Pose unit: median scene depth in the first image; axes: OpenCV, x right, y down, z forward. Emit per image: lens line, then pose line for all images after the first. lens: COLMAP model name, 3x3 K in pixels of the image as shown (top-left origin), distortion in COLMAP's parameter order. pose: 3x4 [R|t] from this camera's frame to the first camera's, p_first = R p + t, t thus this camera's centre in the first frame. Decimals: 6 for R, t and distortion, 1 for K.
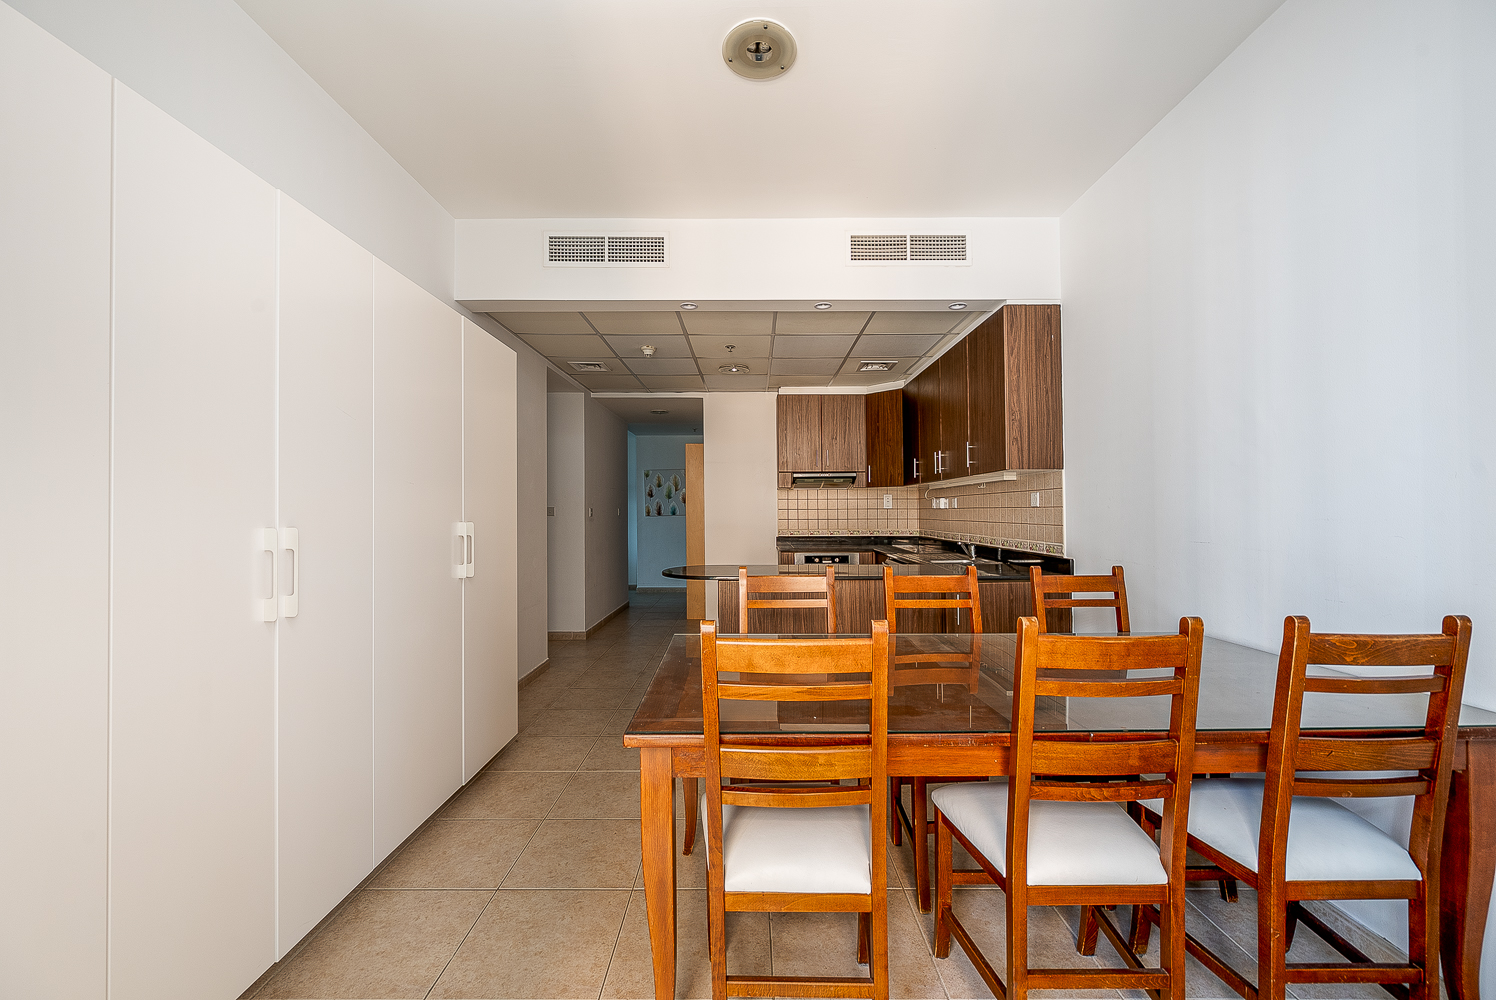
lens RADIAL K [[585.6, 0, 741.2], [0, 585.6, 507.4], [0, 0, 1]] dist [-0.003048, 0.001252]
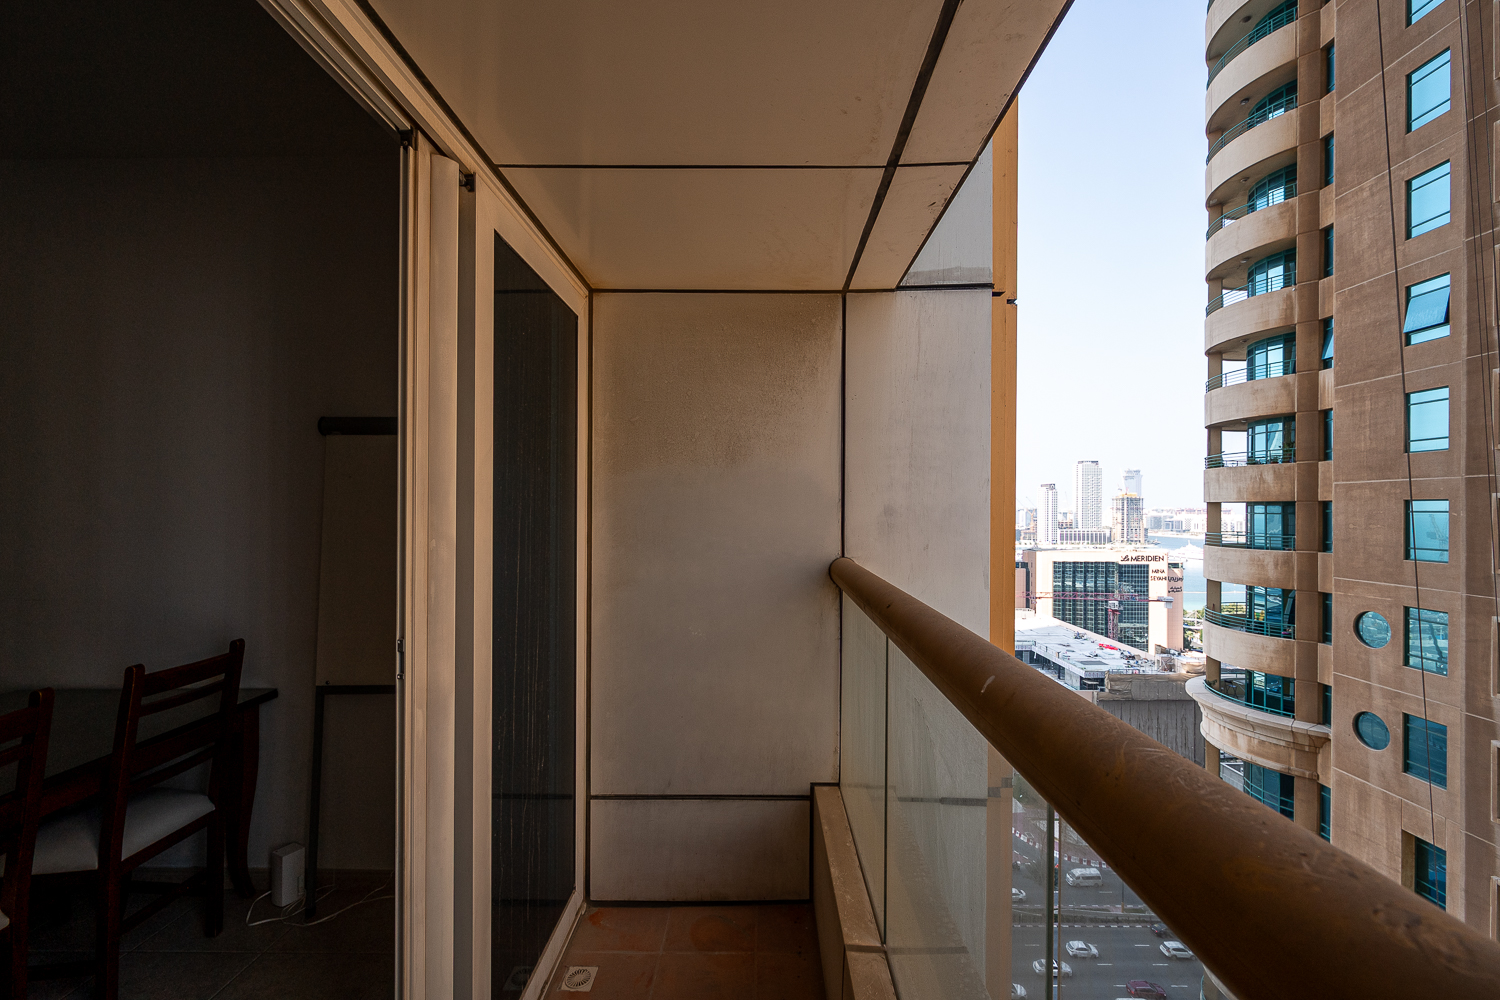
lens RADIAL K [[587.1, 0, 770.4], [0, 587.1, 492.3], [0, 0, 1]] dist [-0.003048, 0.001252]
pose [[-0.005146, 0.021667, 0.999752, -0.452685], [-0.004043, 0.999757, -0.021688, -0.195486], [-0.999979, -0.004153, -0.005057, -0.495305]]
